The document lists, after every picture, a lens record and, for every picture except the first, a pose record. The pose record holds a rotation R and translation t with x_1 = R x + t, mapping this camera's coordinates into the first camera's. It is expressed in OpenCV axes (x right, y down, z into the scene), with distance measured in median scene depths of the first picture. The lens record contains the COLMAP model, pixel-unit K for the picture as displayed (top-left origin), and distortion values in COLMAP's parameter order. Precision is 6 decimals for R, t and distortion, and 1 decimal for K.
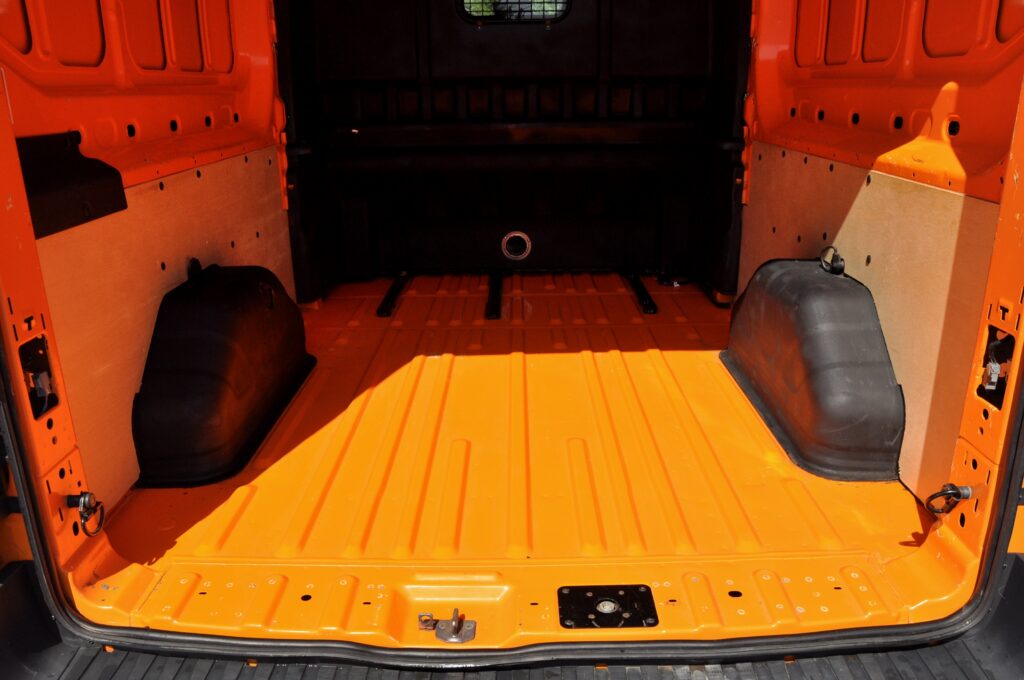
lens RADIAL K [[808.6, 0, 516.0], [0, 808.6, 349.1], [0, 0, 1]] dist [-0.136426, 0.065758]
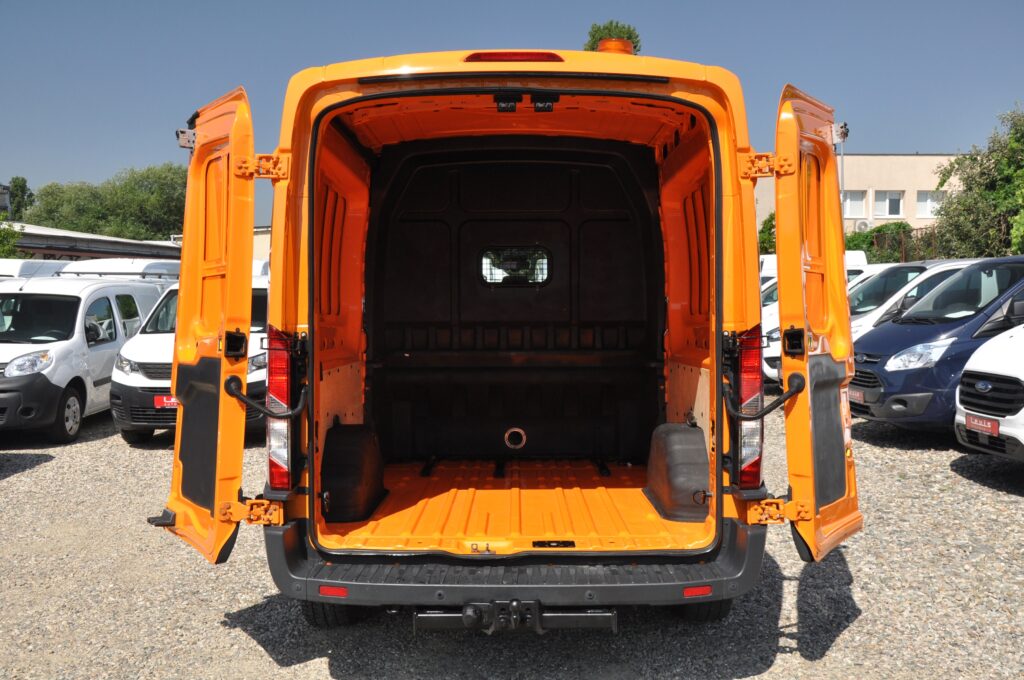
lens RADIAL K [[1079.9, 0, 508.9], [0, 1079.9, 336.8], [0, 0, 1]] dist [-0.002419, 0.000000]
pose [[0.999937, 0.009010, -0.006651, 0.000309], [-0.010615, 0.951858, -0.306355, 0.360983], [0.003571, 0.306406, 0.951894, -1.082438]]
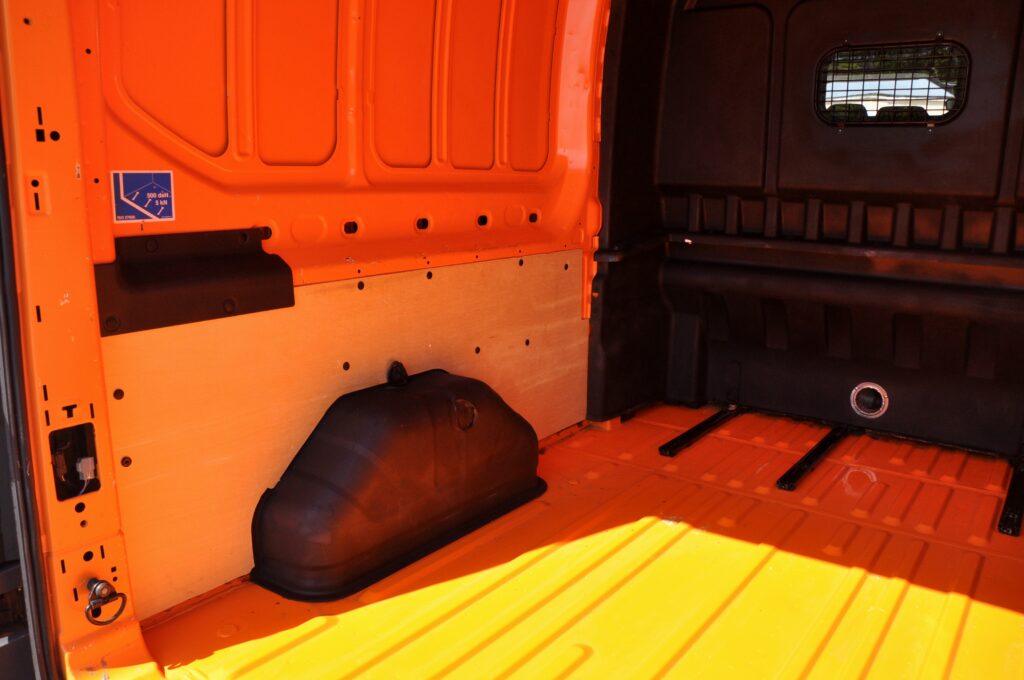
lens RADIAL K [[808.6, 0, 515.2], [0, 808.6, 341.0], [0, 0, 1]] dist [-0.136426, 0.065758]
pose [[0.800142, 0.147874, -0.581297, 0.213437], [-0.214400, 0.975618, -0.046933, -0.096176], [0.560184, 0.162183, 0.812337, 0.215082]]
